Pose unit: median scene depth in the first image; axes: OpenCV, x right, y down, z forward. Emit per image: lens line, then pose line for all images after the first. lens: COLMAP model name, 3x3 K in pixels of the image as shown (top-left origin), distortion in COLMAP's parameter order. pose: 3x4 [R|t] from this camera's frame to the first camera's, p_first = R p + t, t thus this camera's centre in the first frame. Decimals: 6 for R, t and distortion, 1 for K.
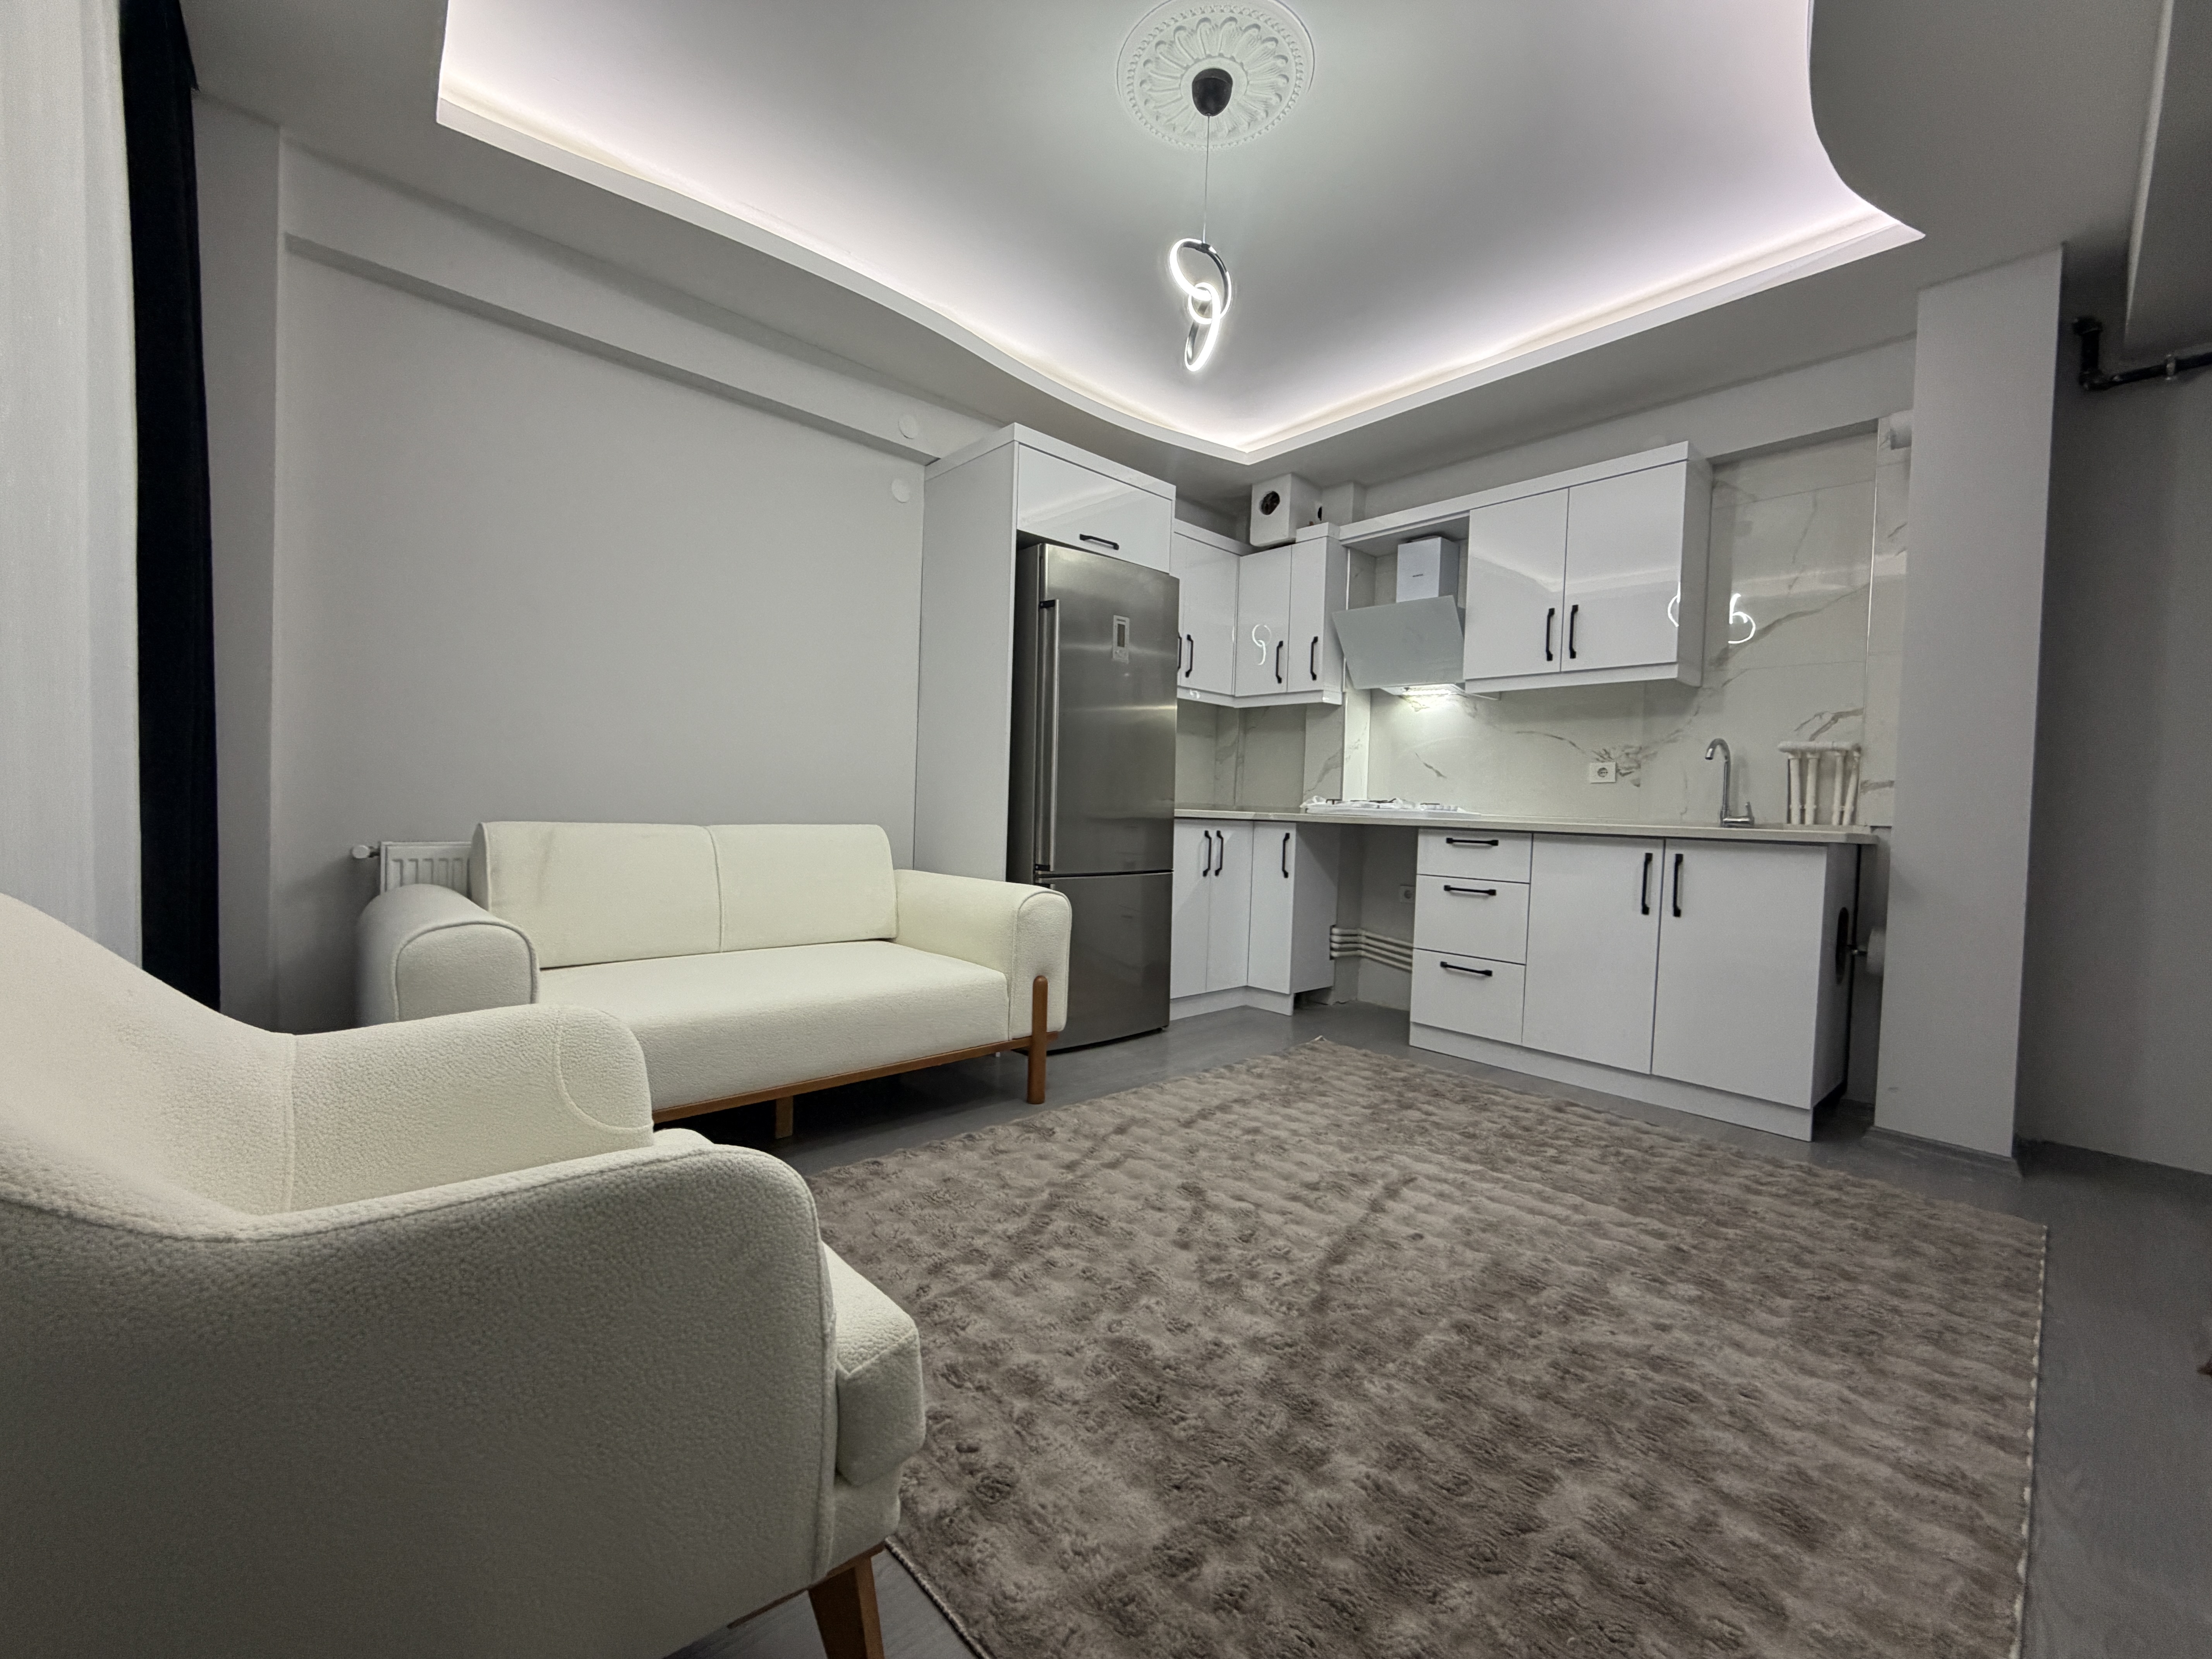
lens RADIAL K [[881.4, 0, 1100.0], [0, 881.4, 827.4], [0, 0, 1]] dist [0.000007, 0.000323]
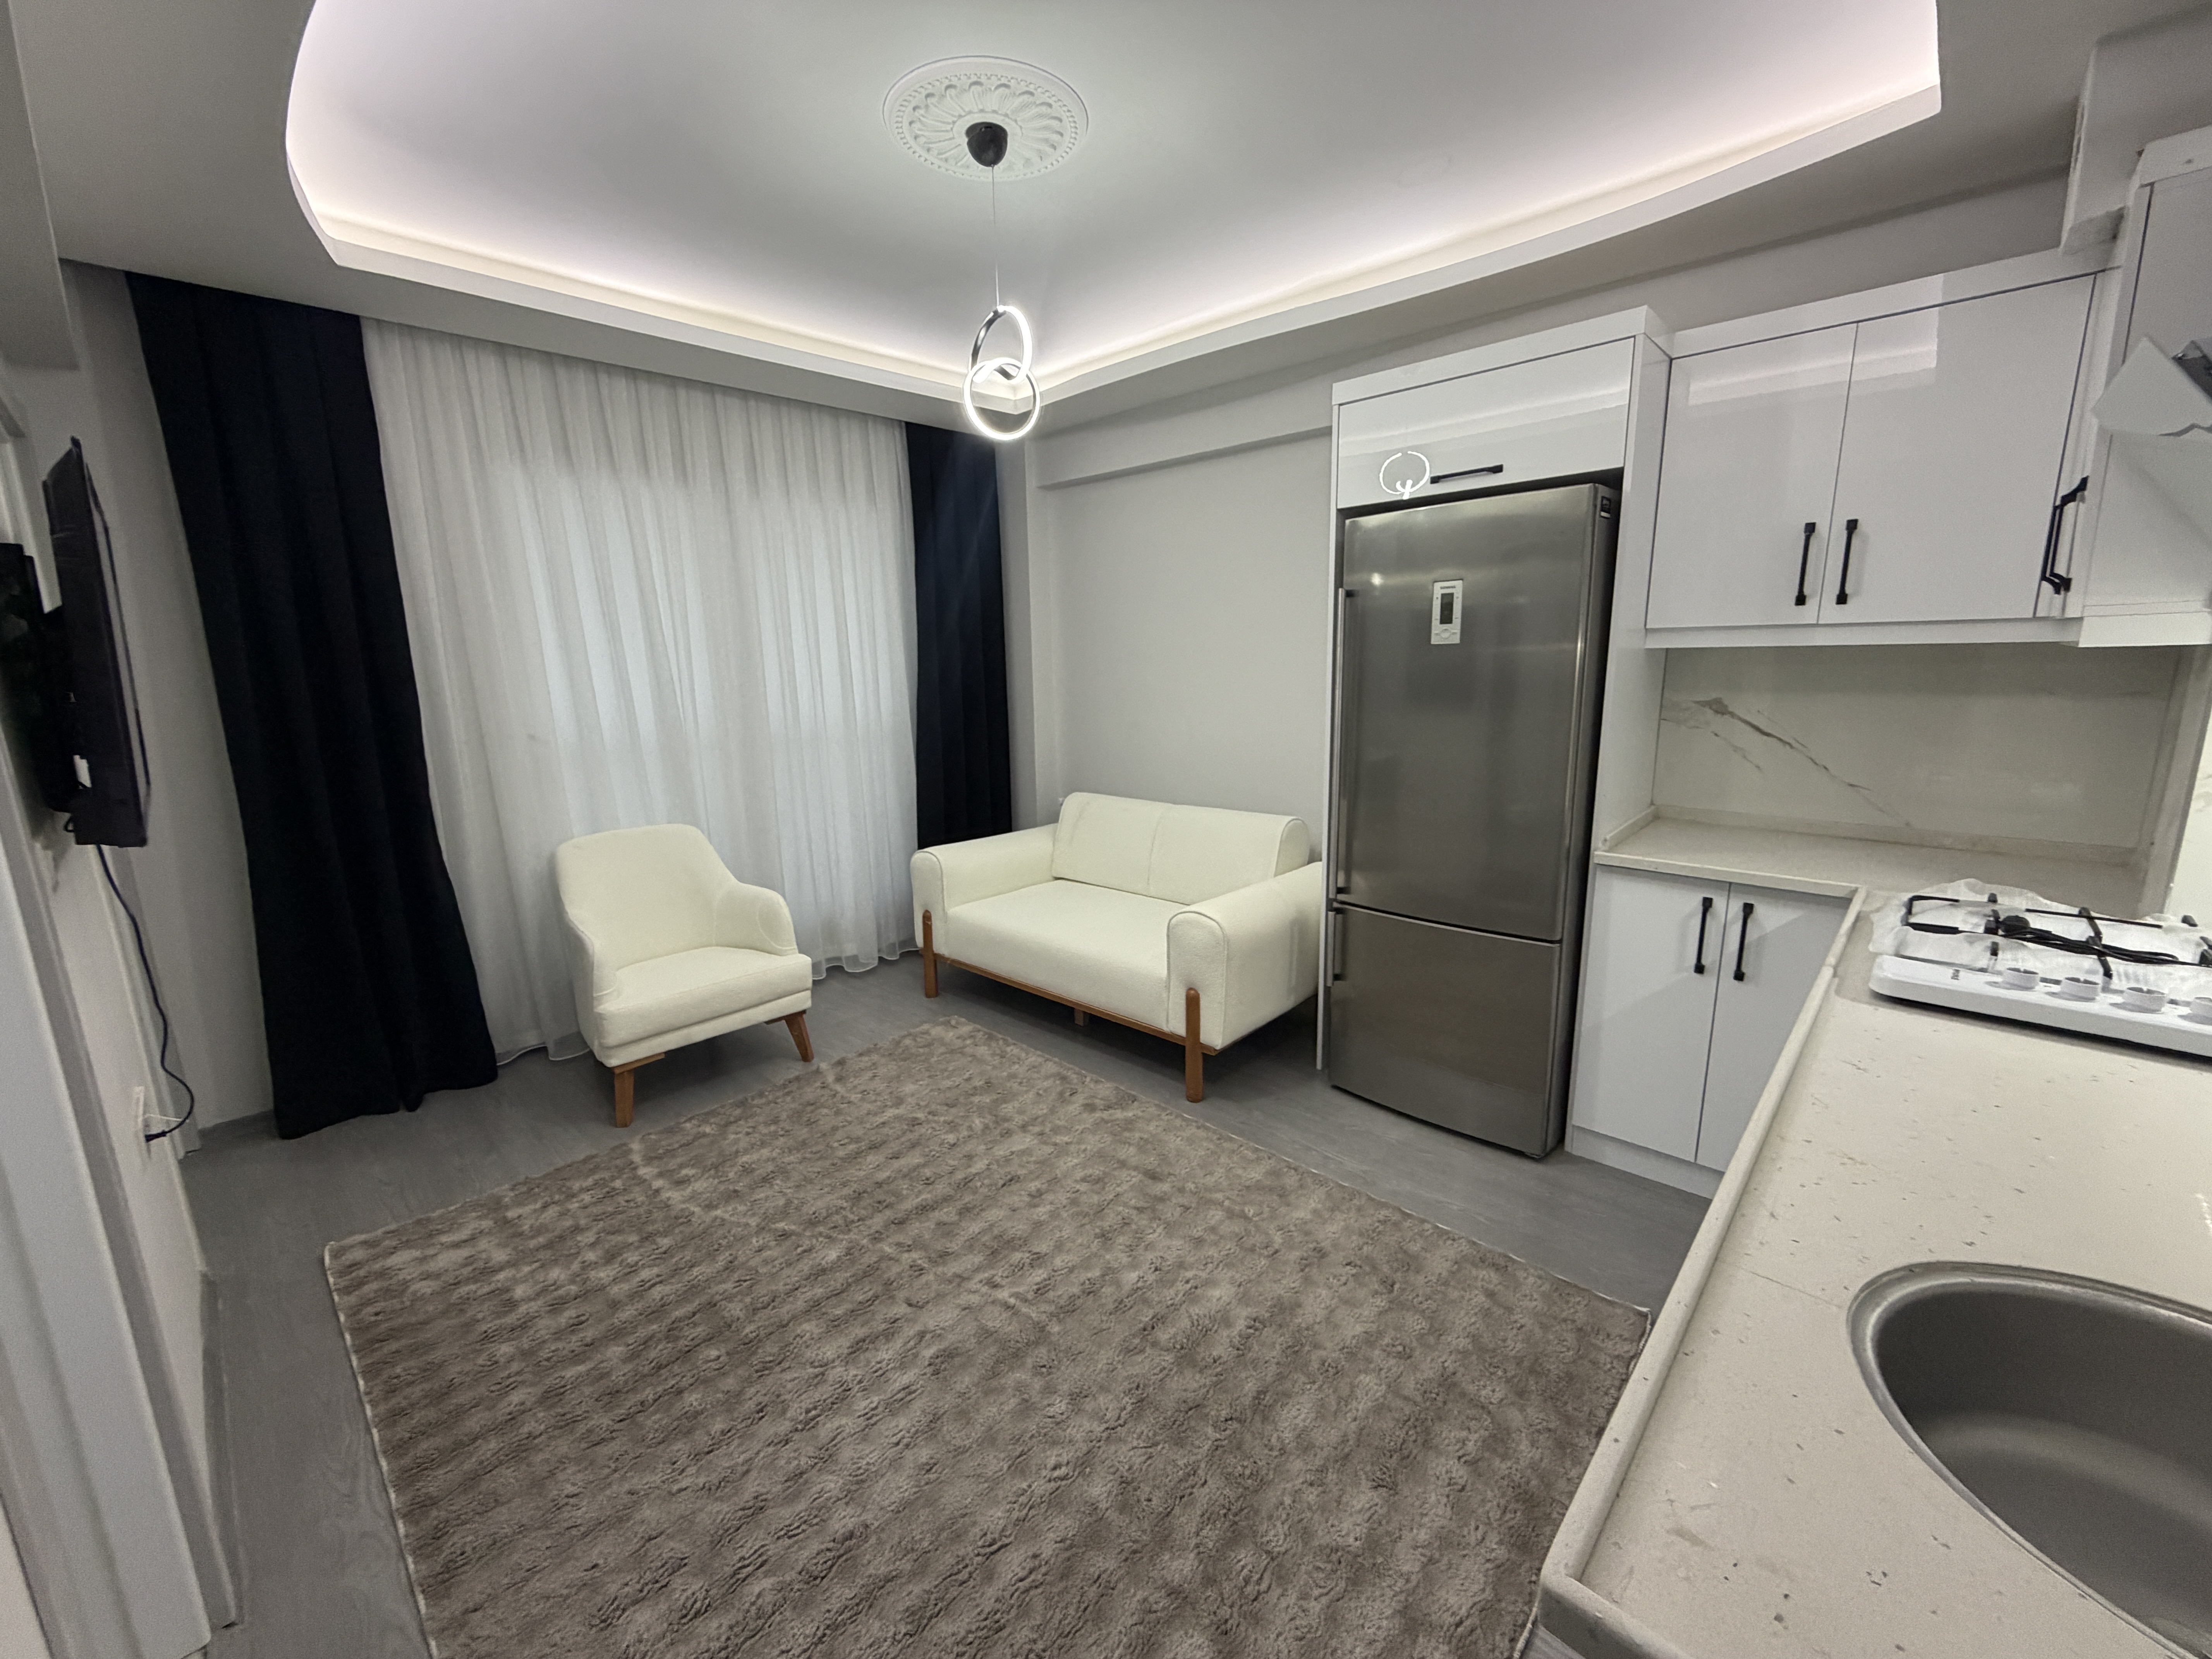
lens RADIAL K [[881.3, 0, 1099.8], [0, 881.3, 830.3], [0, 0, 1]] dist [0.000214, -0.000033]
pose [[0.073671, 0.158221, -0.984651, 0.853342], [-0.002070, 0.987357, 0.158501, -0.170097], [0.997280, -0.009639, 0.073068, 0.739969]]
